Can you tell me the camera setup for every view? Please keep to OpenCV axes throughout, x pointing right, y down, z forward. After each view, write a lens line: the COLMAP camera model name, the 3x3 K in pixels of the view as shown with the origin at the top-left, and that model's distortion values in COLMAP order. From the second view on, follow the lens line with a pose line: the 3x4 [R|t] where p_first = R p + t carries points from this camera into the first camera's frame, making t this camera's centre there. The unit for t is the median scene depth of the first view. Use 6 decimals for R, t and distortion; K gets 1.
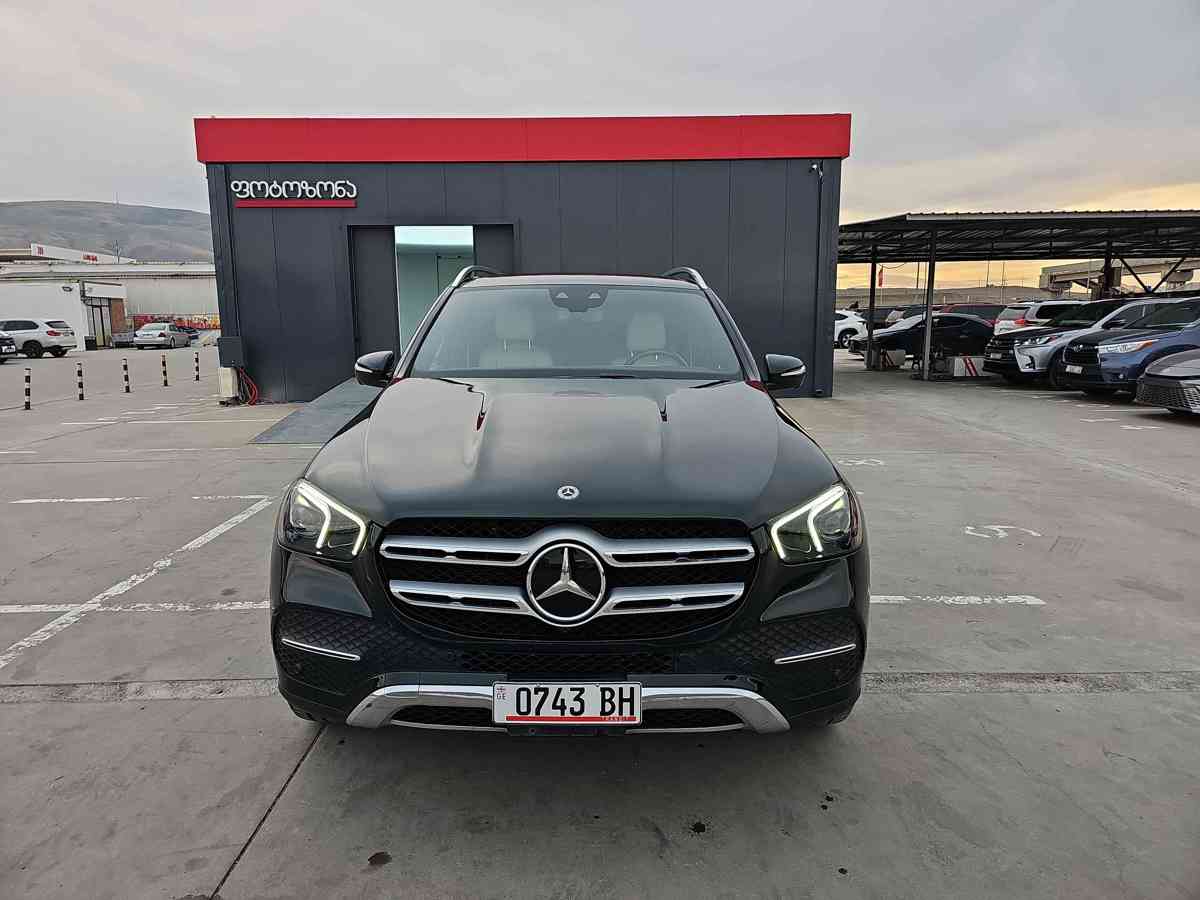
lens RADIAL K [[786.5, 0, 583.7], [0, 786.5, 434.8], [0, 0, 1]] dist [0.045119, -0.040392]
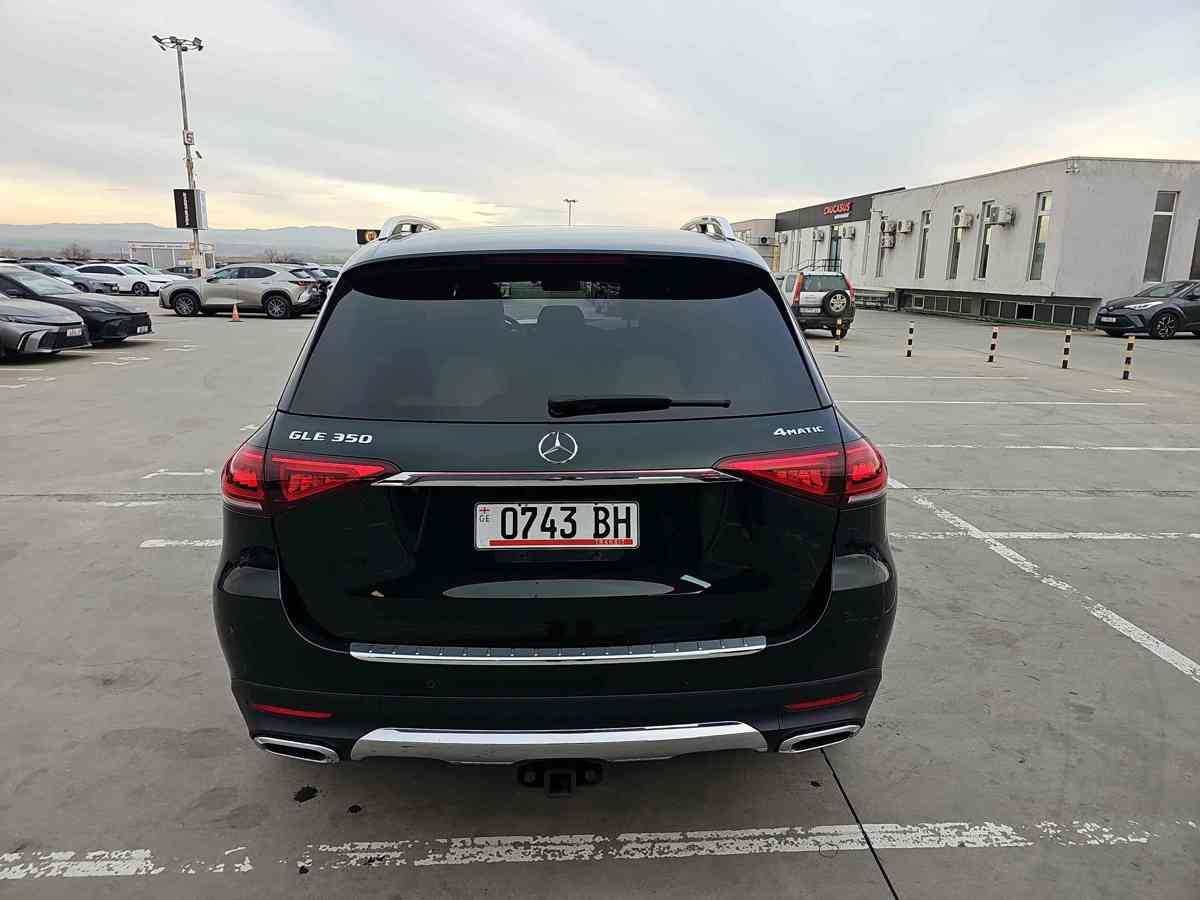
lens RADIAL K [[786.5, 0, 595.5], [0, 786.5, 444.4], [0, 0, 1]] dist [0.045119, -0.040392]
pose [[-0.999137, 0.004599, -0.041289, -0.002307], [-0.010387, 0.934633, 0.355462, -0.102174], [0.040225, 0.355584, -0.933778, 0.645035]]
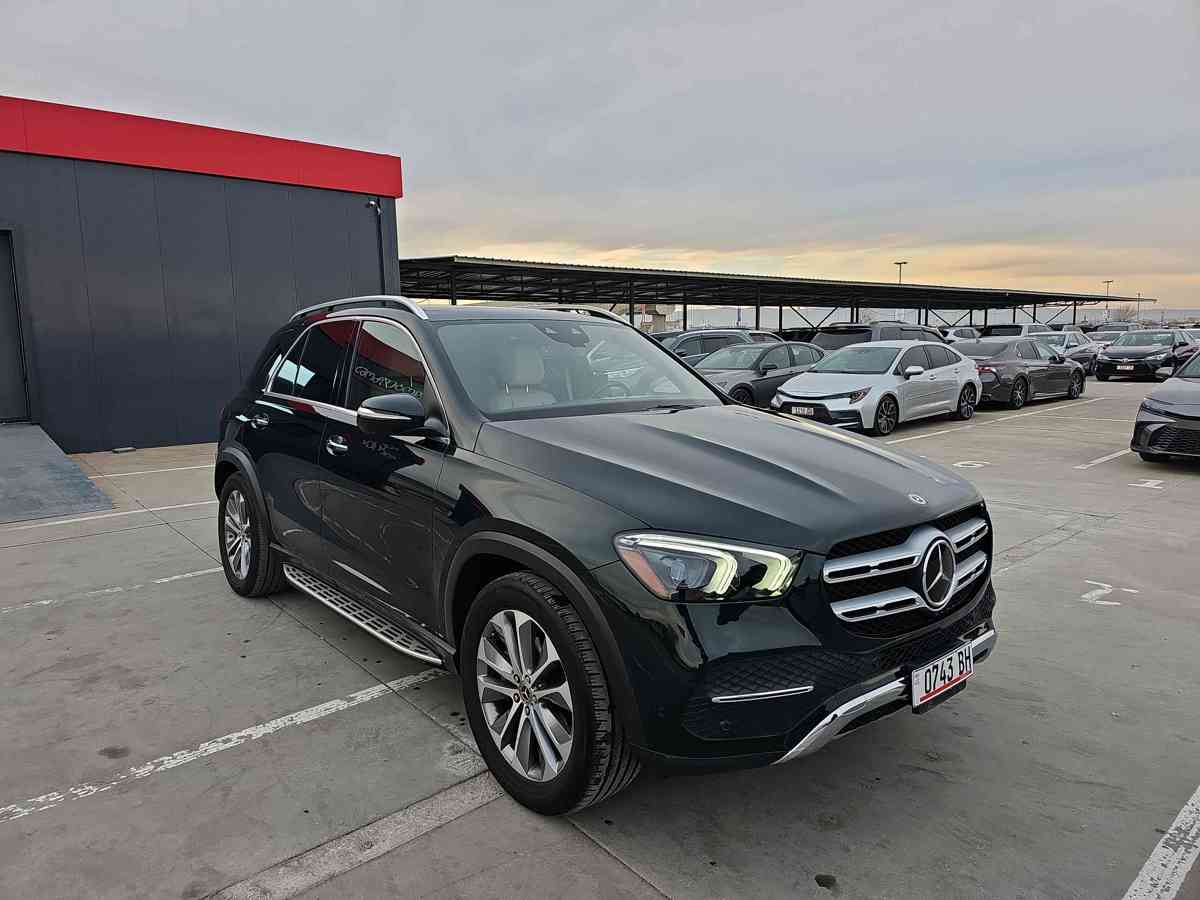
lens RADIAL K [[786.5, 0, 593.0], [0, 786.5, 444.4], [0, 0, 1]] dist [0.045119, -0.040392]
pose [[0.761449, -0.082085, 0.643006, -0.185804], [0.099835, 0.994965, 0.008791, -0.010919], [-0.640490, 0.057501, 0.765811, 0.063458]]
